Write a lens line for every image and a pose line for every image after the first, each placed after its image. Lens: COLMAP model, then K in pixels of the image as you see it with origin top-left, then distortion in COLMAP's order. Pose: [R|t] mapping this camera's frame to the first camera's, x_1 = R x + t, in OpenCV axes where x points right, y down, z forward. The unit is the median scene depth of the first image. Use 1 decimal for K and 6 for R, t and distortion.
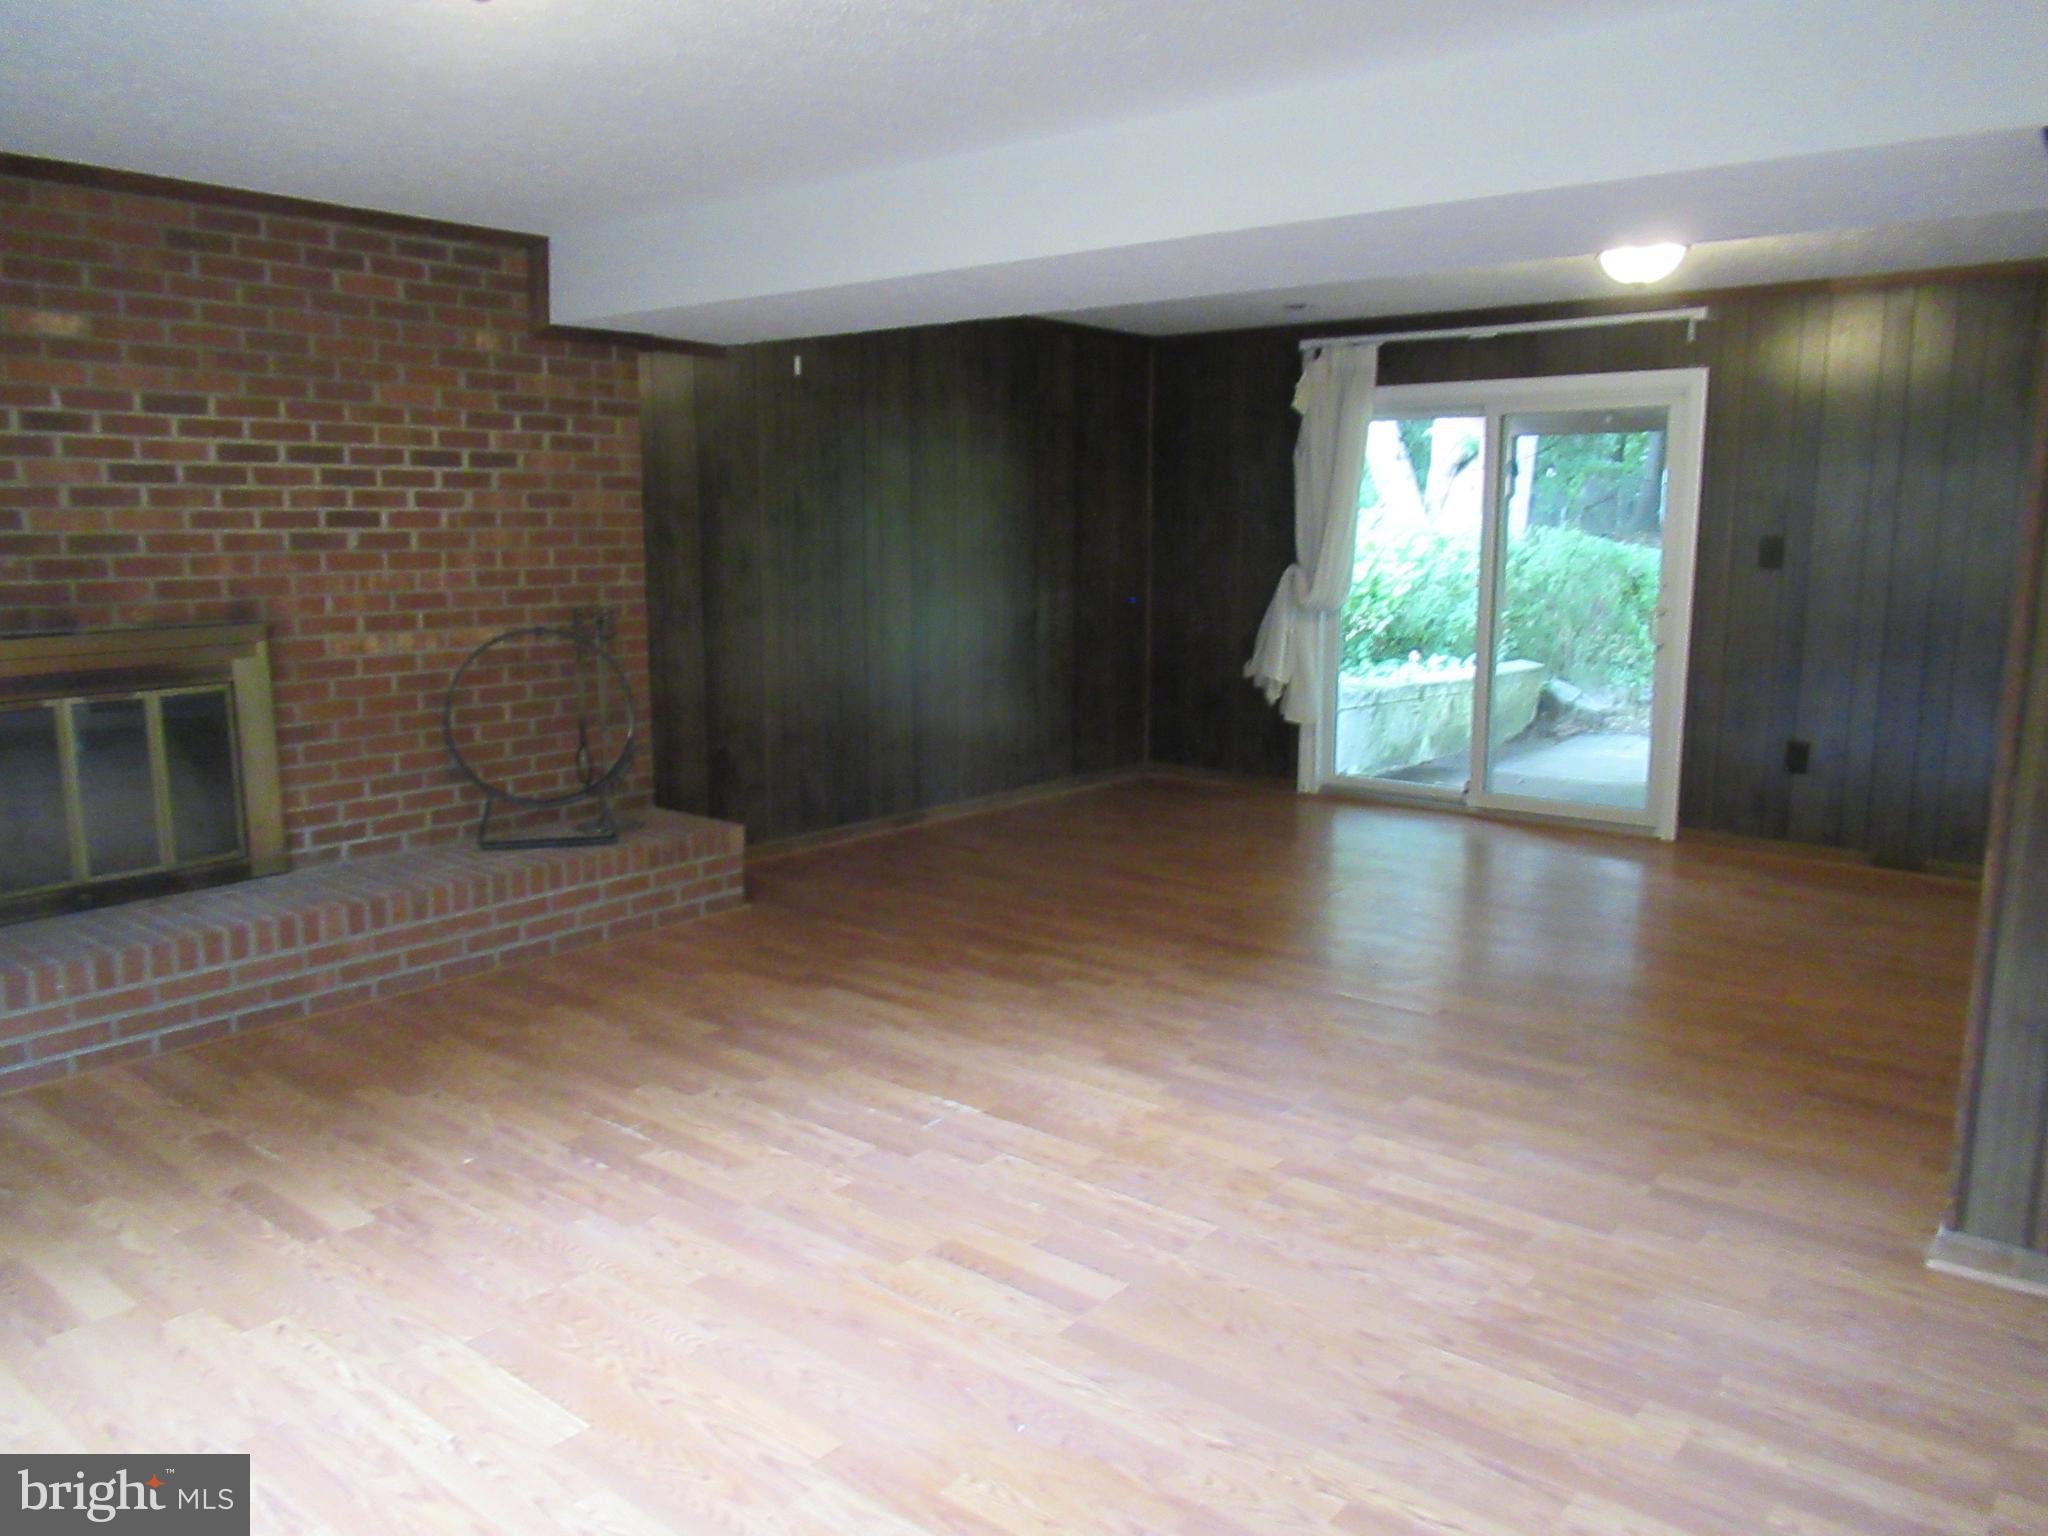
lens RADIAL K [[1528.8, 0, 1030.8], [0, 1528.8, 769.2], [0, 0, 1]] dist [-0.007944, 0.005447]
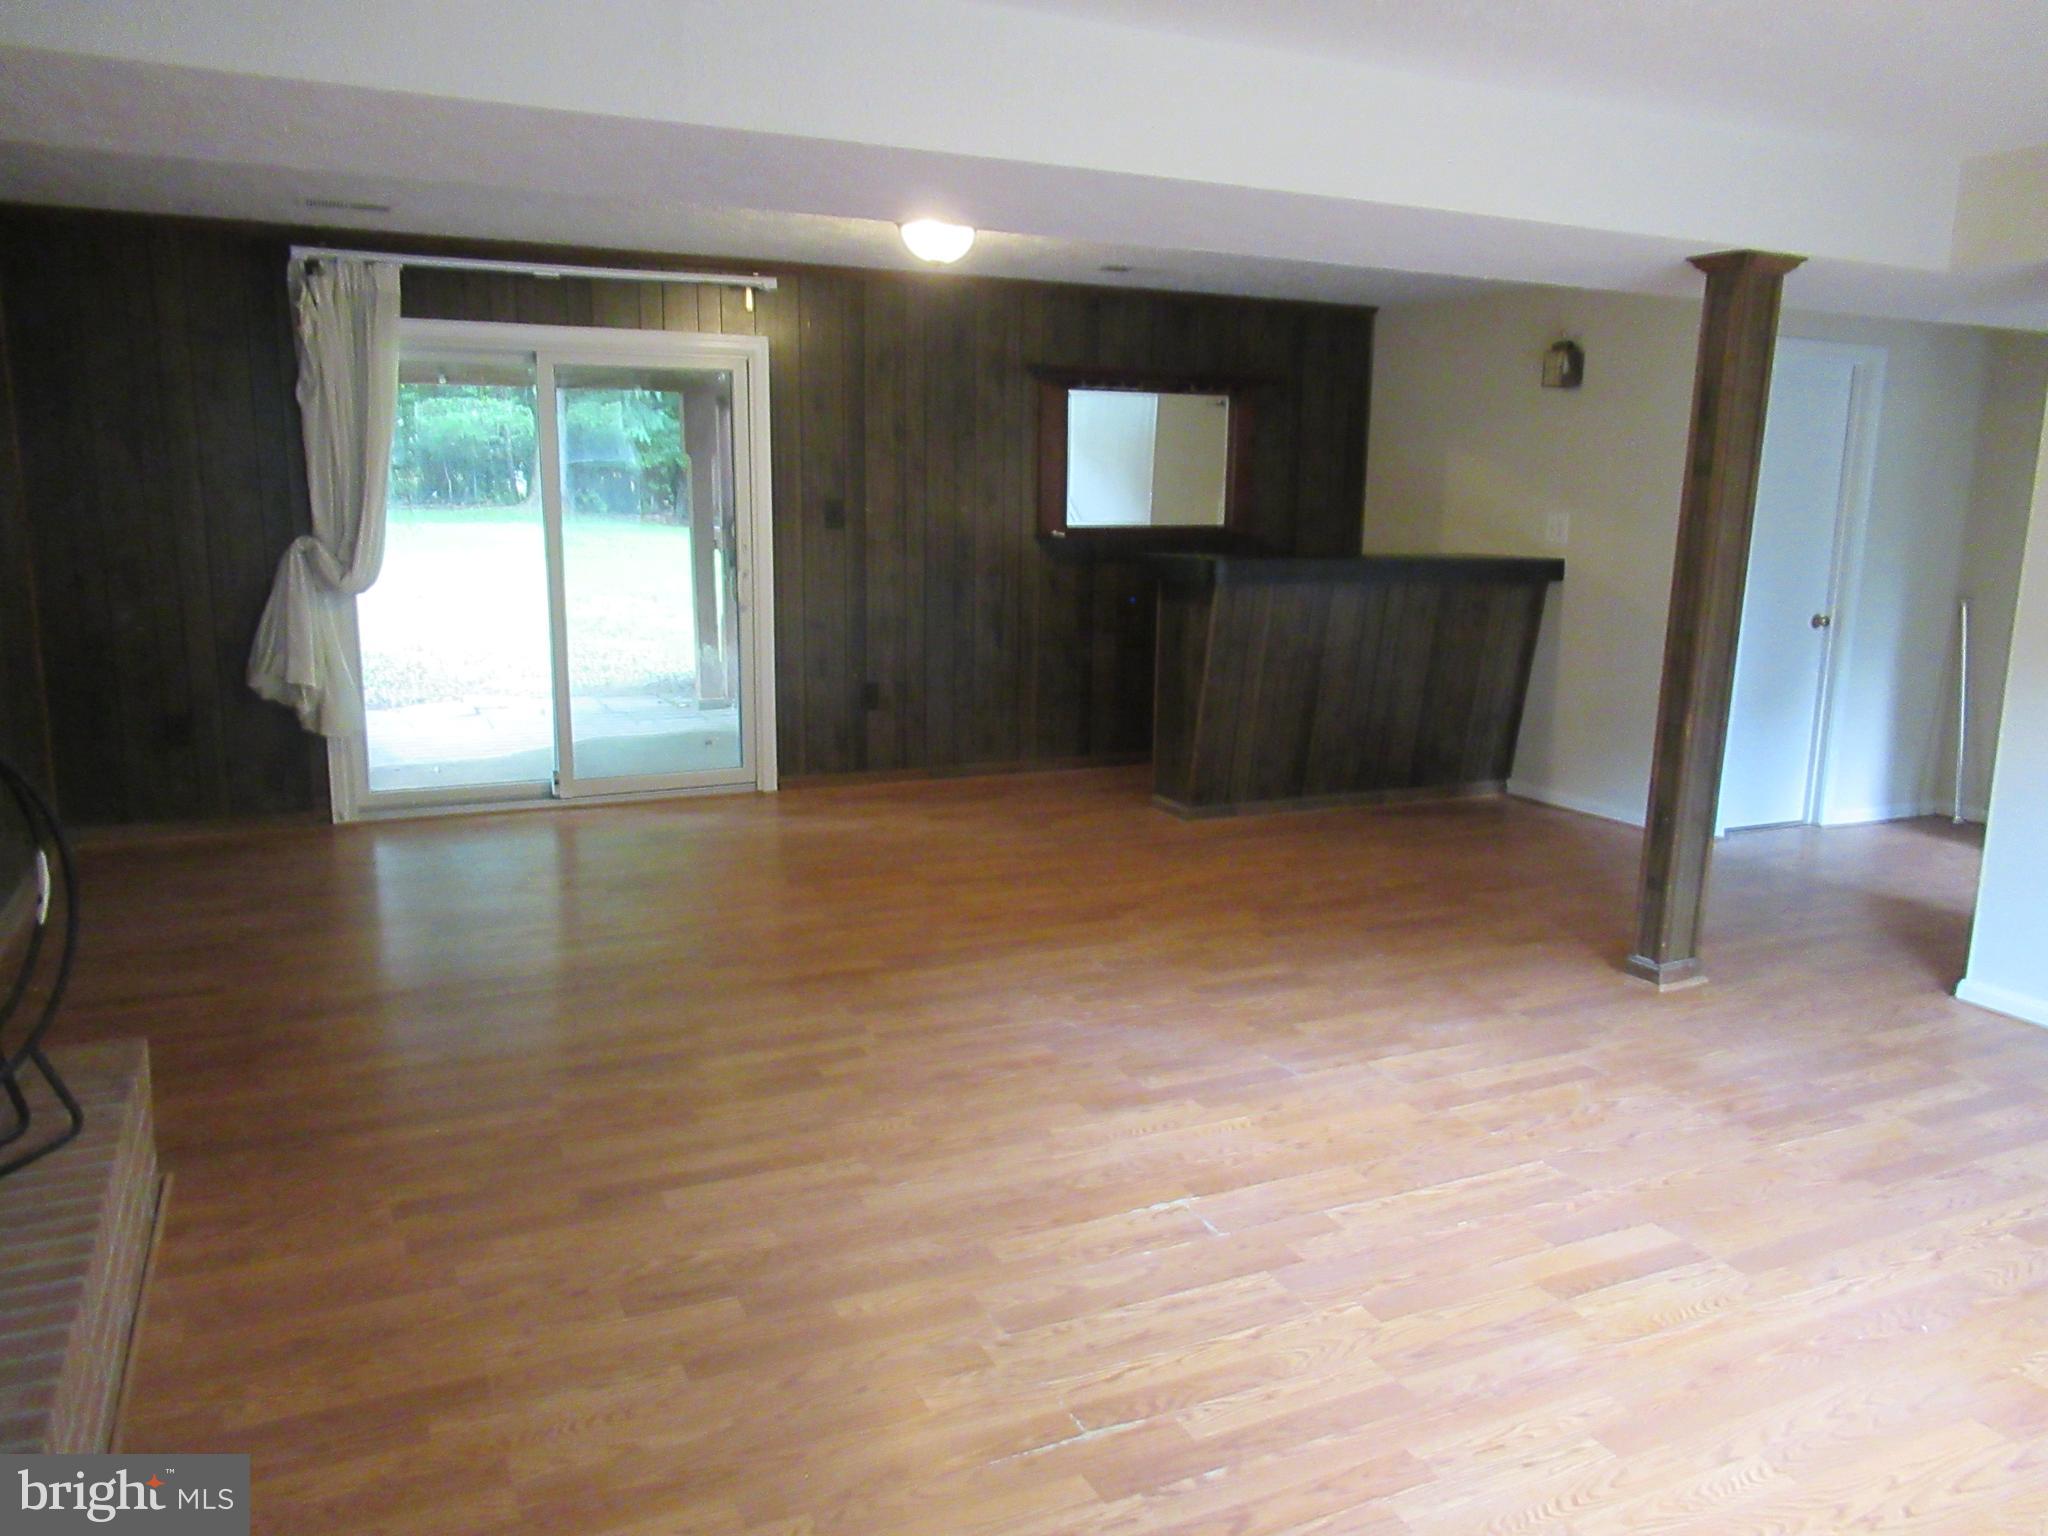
lens RADIAL K [[1528.8, 0, 1012.0], [0, 1528.8, 767.1], [0, 0, 1]] dist [-0.007944, 0.005447]
pose [[0.432447, -0.161012, 0.887167, -0.675794], [0.134778, 0.984416, 0.112964, -0.101897], [-0.891529, 0.070720, 0.447409, 0.598525]]
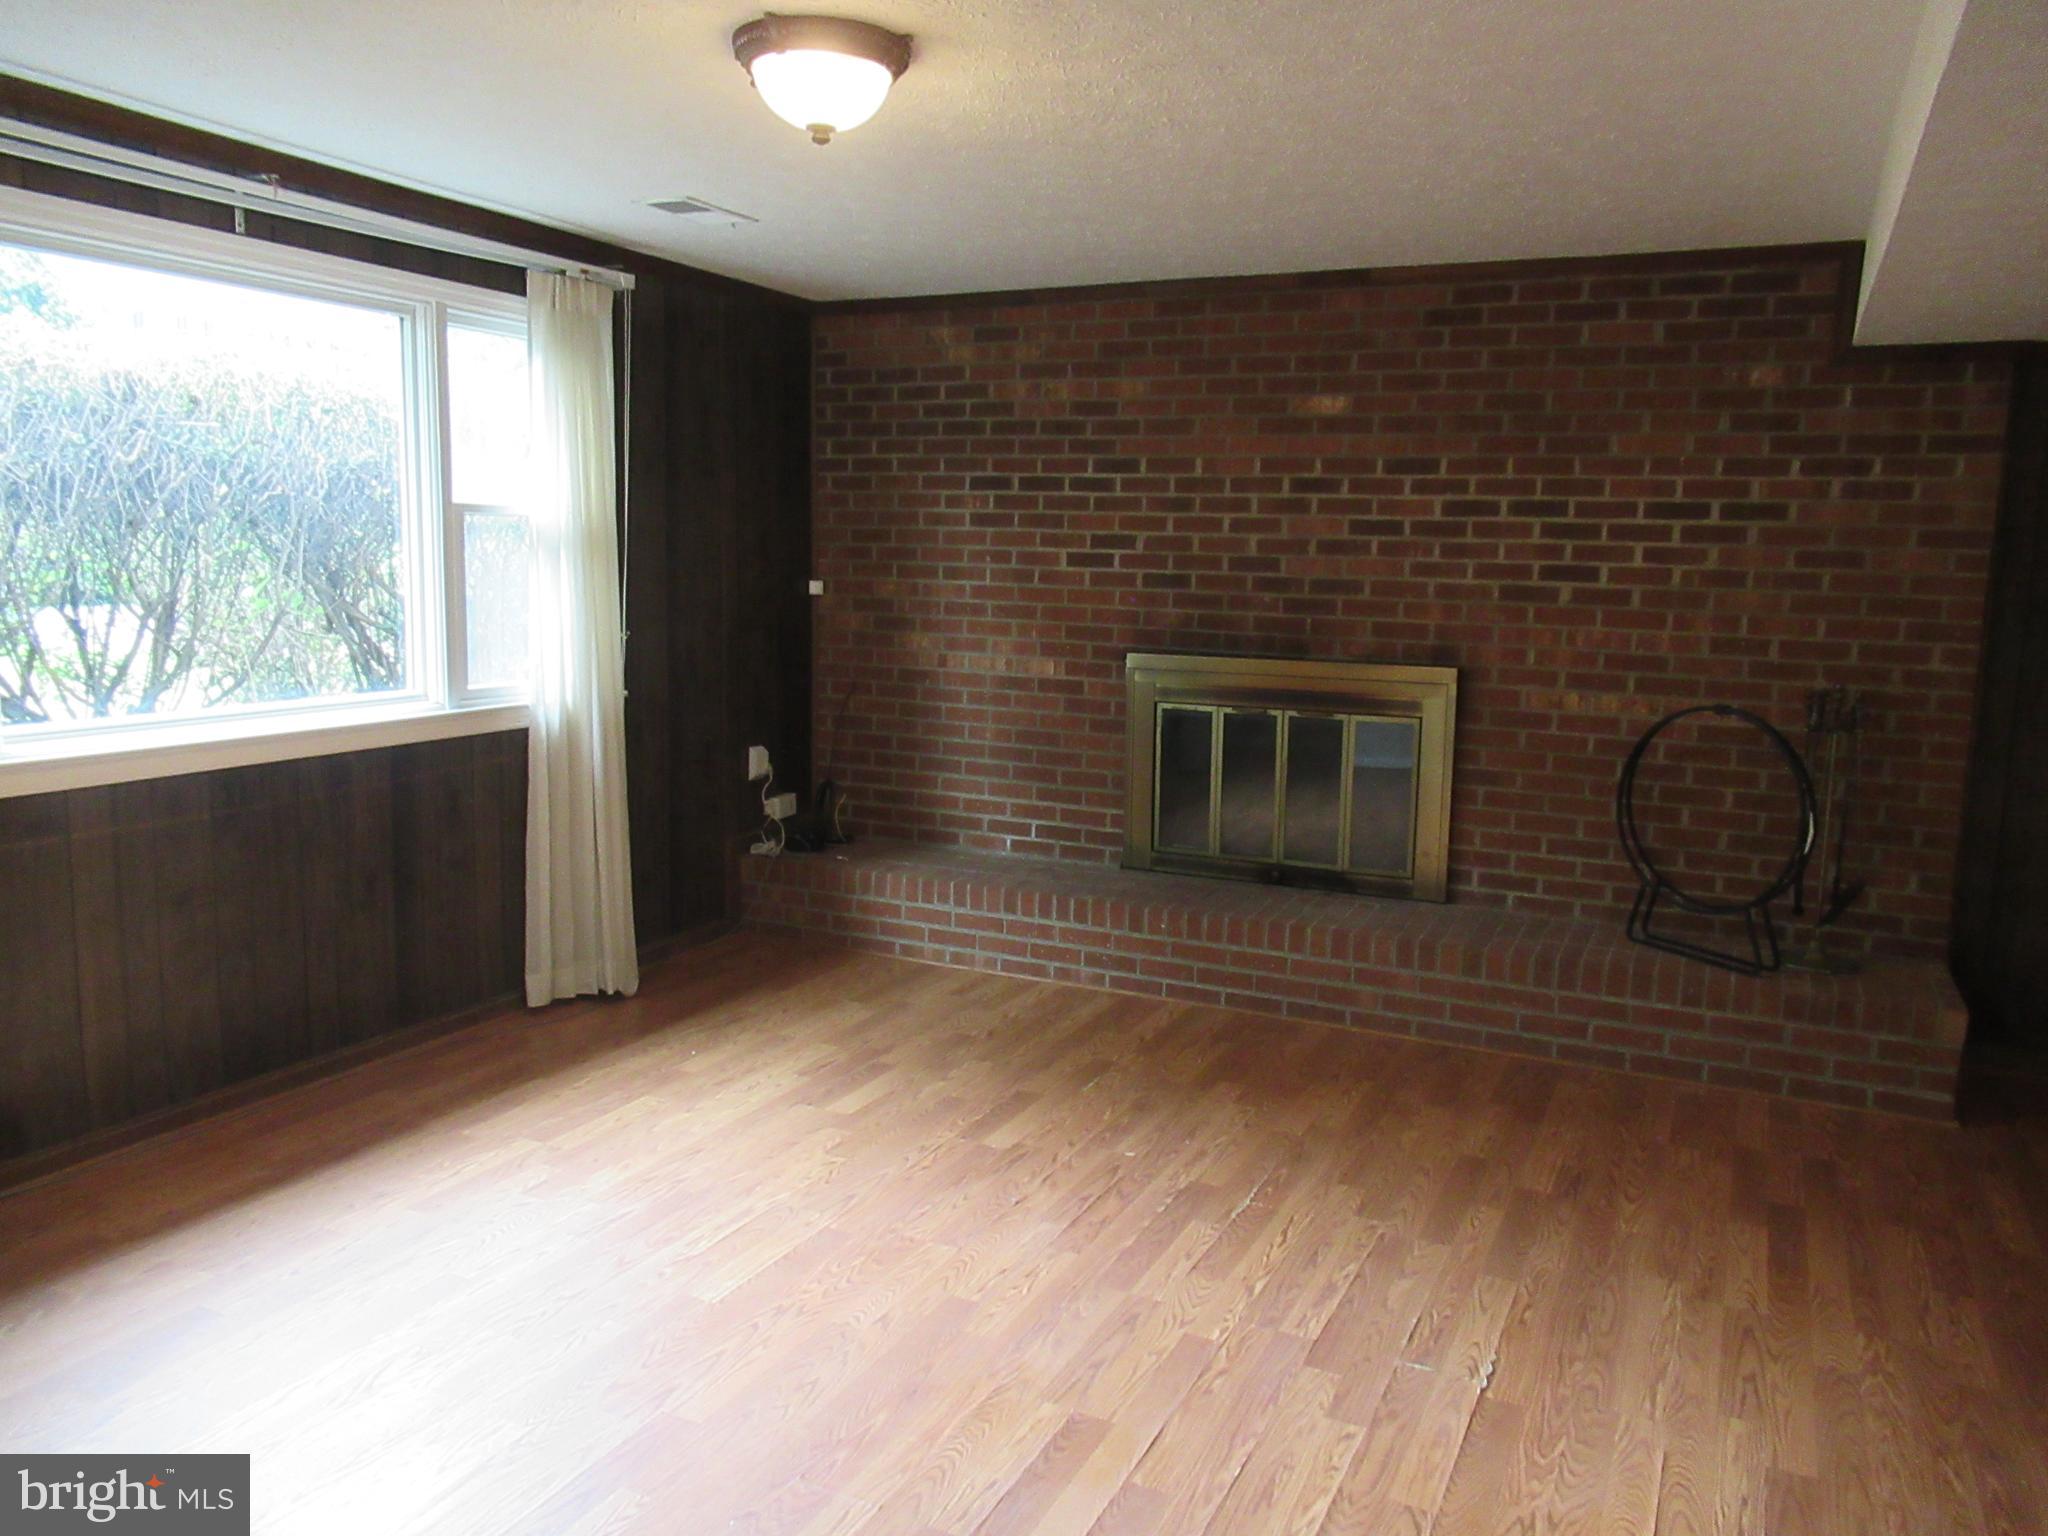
lens RADIAL K [[1528.8, 0, 1021.4], [0, 1528.8, 768.8], [0, 0, 1]] dist [-0.007944, 0.005447]
pose [[0.230648, 0.146056, -0.962013, 0.489813], [-0.184225, 0.977343, 0.104215, -0.087215], [0.955438, 0.153190, 0.252330, 0.483519]]
